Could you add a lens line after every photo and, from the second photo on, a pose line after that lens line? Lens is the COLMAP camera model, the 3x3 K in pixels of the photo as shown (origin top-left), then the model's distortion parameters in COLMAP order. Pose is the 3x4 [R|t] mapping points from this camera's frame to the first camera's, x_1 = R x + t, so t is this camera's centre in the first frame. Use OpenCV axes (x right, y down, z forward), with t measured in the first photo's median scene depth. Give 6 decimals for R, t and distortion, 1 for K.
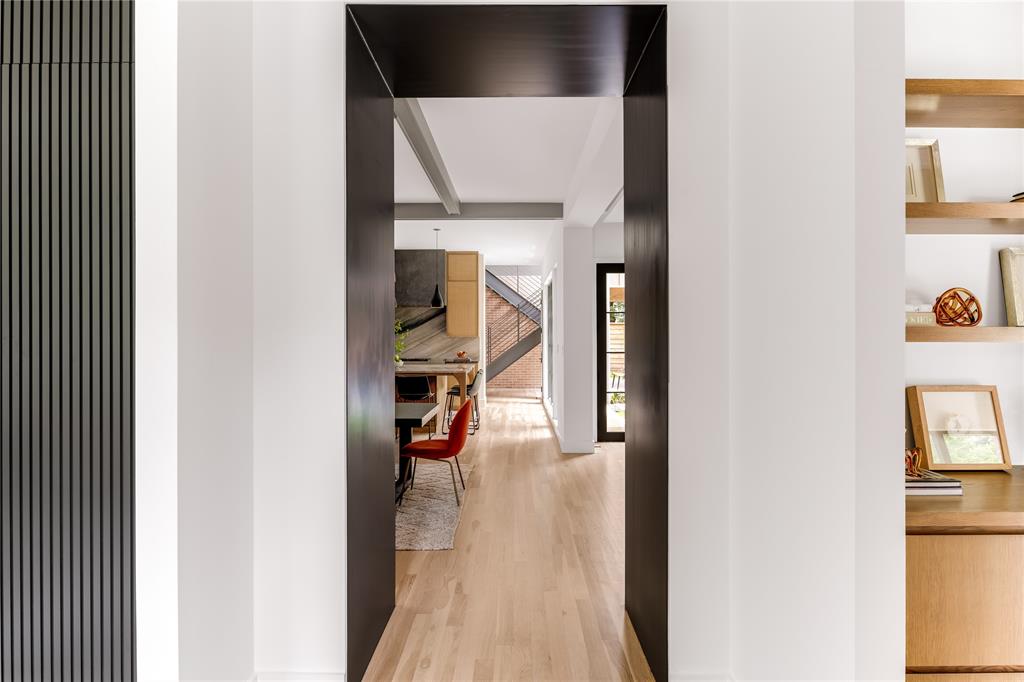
lens RADIAL K [[583.4, 0, 515.0], [0, 583.4, 339.7], [0, 0, 1]] dist [-0.002175, 0.003264]
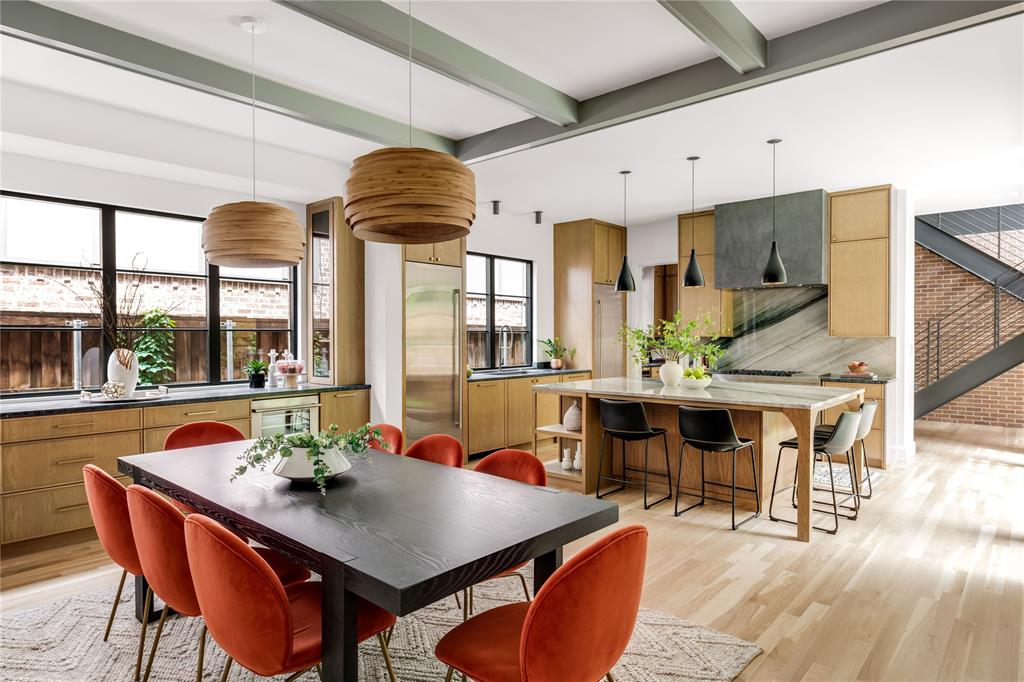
lens RADIAL K [[583.4, 0, 521.2], [0, 583.4, 342.3], [0, 0, 1]] dist [-0.002175, 0.003264]
pose [[0.749403, 0.010713, -0.662027, 0.041286], [-0.007166, 0.999942, 0.008069, -0.002005], [0.662075, -0.001303, 0.749436, 0.335138]]
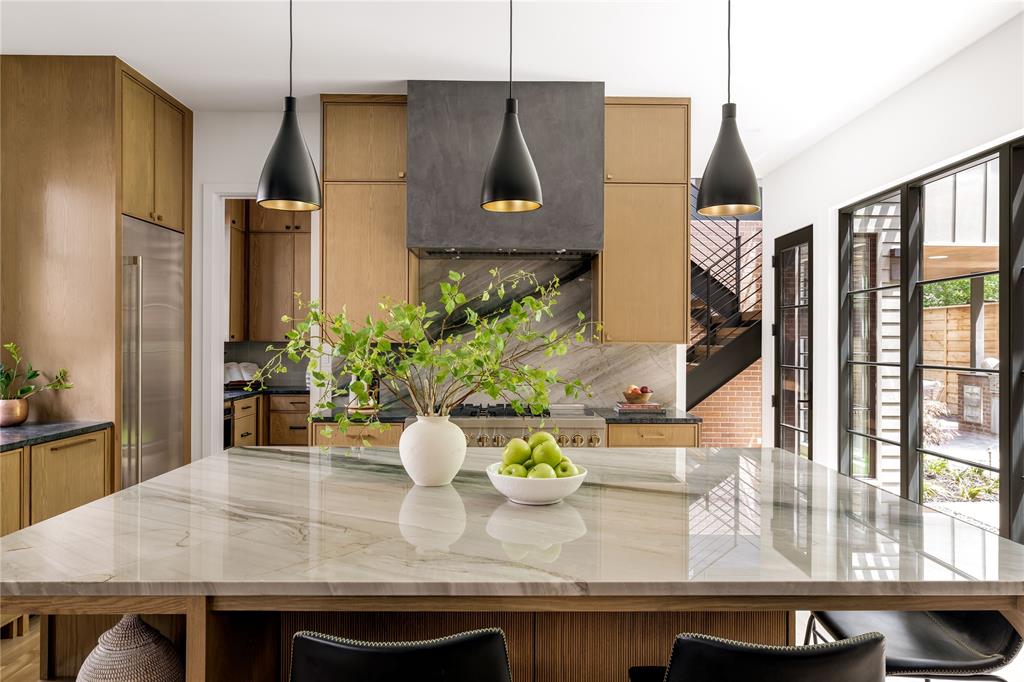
lens RADIAL K [[667.7, 0, 509.8], [0, 667.7, 337.2], [0, 0, 1]] dist [-0.009521, 0.003583]
pose [[0.999952, 0.009352, 0.002983, -0.164986], [-0.009317, 0.999890, -0.011556, -0.004053], [-0.003091, 0.011527, 0.999929, 0.586479]]
